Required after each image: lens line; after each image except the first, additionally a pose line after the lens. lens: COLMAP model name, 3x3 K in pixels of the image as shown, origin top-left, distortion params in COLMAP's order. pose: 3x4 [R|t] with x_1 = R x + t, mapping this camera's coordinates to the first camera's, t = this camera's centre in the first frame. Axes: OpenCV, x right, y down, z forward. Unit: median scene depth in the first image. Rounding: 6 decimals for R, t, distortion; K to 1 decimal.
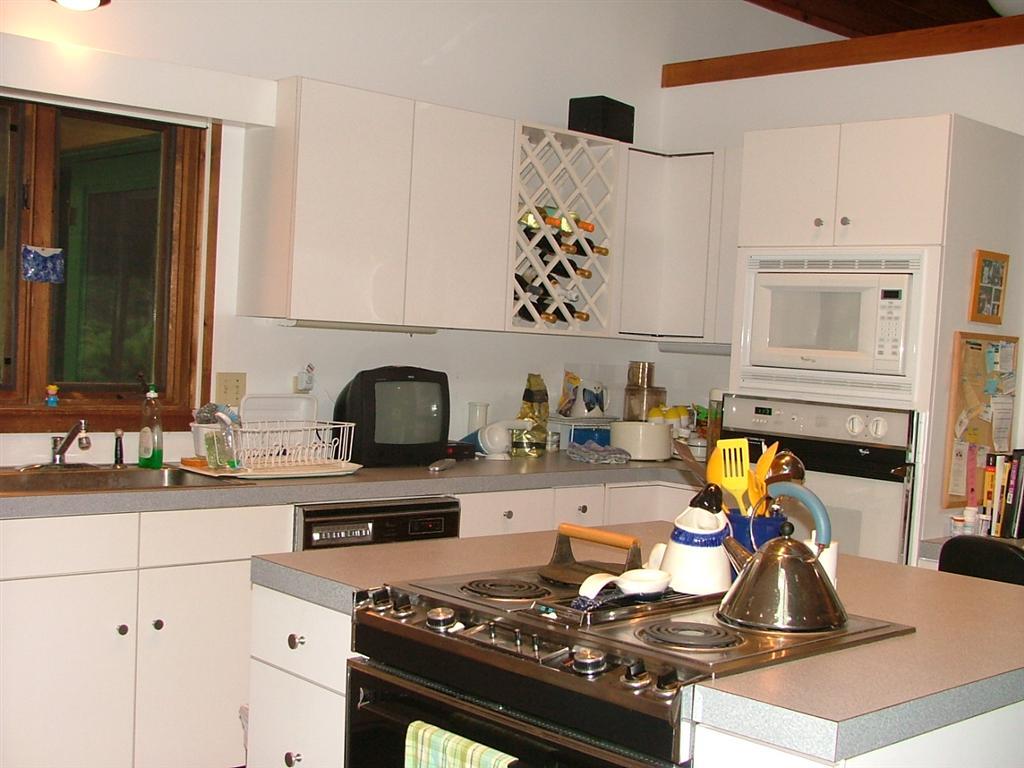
lens RADIAL K [[1337.2, 0, 514.8], [0, 1337.2, 418.6], [0, 0, 1]] dist [-0.173387, 0.416251]
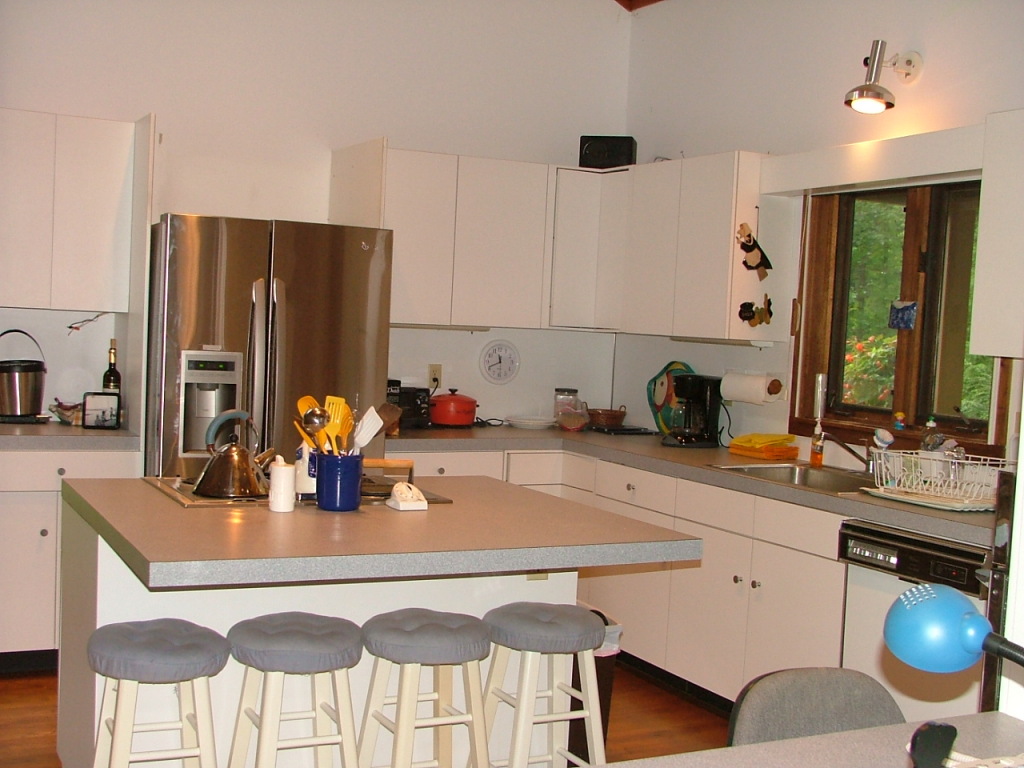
lens RADIAL K [[1337.2, 0, 514.8], [0, 1337.2, 418.6], [0, 0, 1]] dist [-0.173387, 0.416251]
pose [[-0.283746, 0.001837, -0.958898, 0.943155], [-0.134446, 0.990044, 0.041681, -0.023224], [0.949427, 0.140746, -0.280674, 1.019553]]
